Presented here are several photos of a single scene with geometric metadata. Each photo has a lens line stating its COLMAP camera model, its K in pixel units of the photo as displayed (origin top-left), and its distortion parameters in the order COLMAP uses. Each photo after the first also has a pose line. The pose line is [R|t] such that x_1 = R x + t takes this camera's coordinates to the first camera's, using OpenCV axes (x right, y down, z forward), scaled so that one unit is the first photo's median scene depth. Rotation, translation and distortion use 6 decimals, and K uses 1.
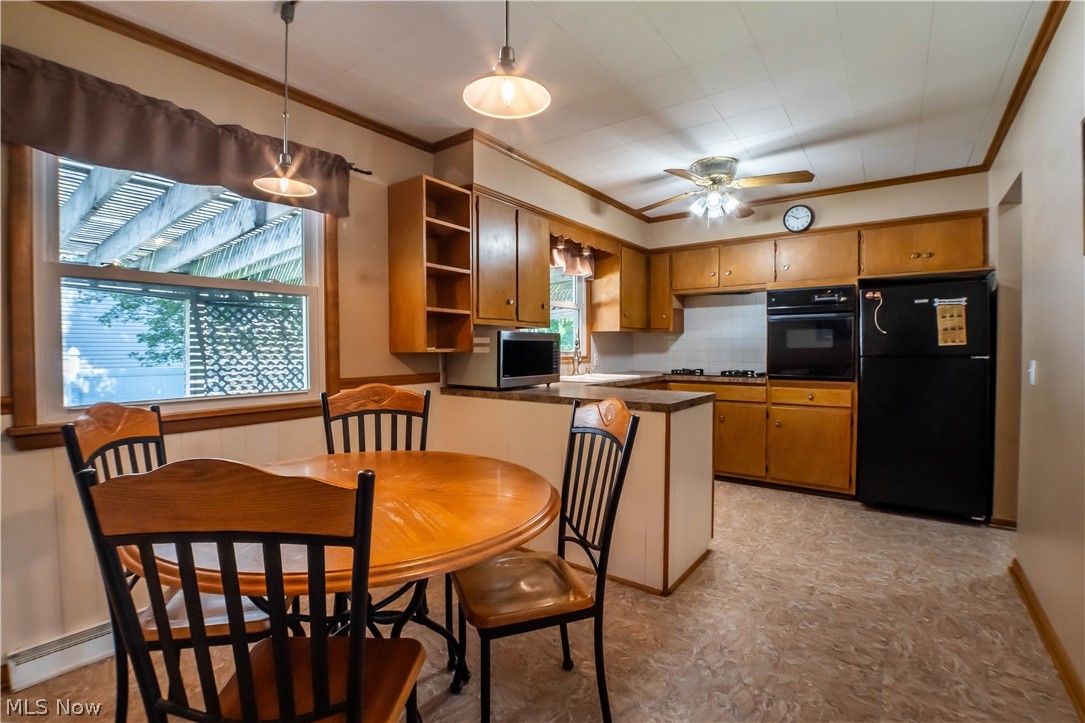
lens RADIAL K [[494.4, 0, 536.9], [0, 494.4, 362.1], [0, 0, 1]] dist [-0.037922, 0.000748]
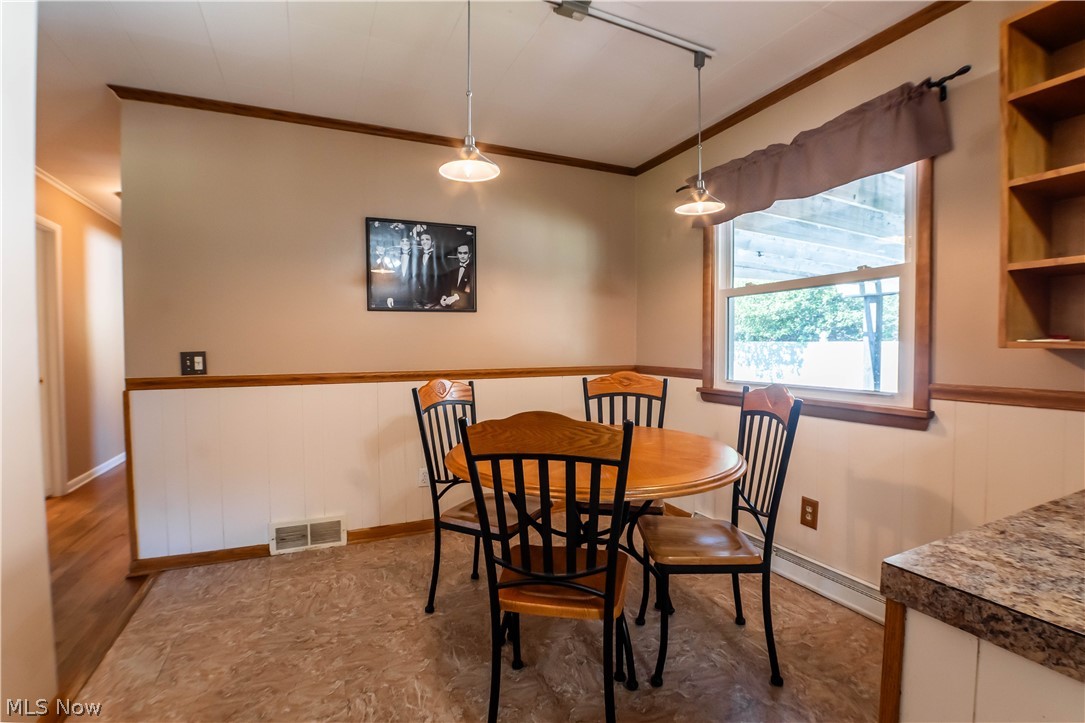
lens RADIAL K [[494.4, 0, 536.9], [0, 494.4, 362.1], [0, 0, 1]] dist [-0.037922, 0.000748]
pose [[-0.488371, 0.032510, -0.872030, 0.334923], [-0.018373, 0.998701, 0.047522, -0.013841], [0.872443, 0.039230, -0.487139, 0.557143]]
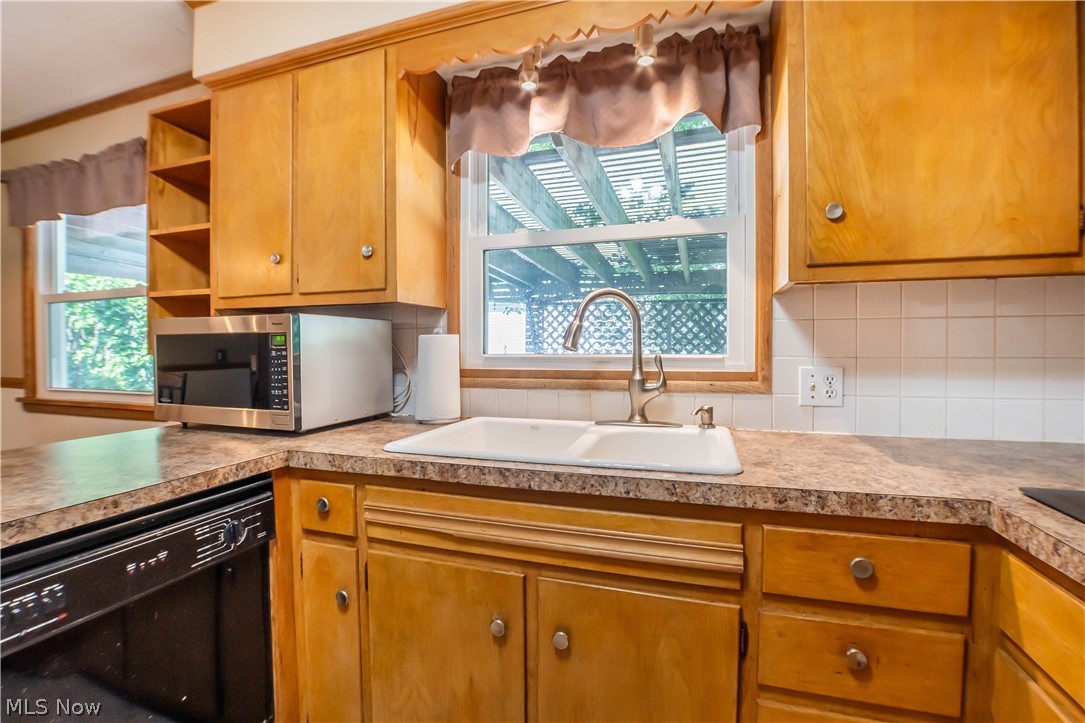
lens RADIAL K [[489.7, 0, 538.1], [0, 489.7, 360.5], [0, 0, 1]] dist [-0.037322, 0.000201]
pose [[0.307405, 0.023582, -0.951287, 0.422686], [-0.022879, 0.999587, 0.017386, -0.025561], [0.951304, 0.016420, 0.307817, 0.908732]]
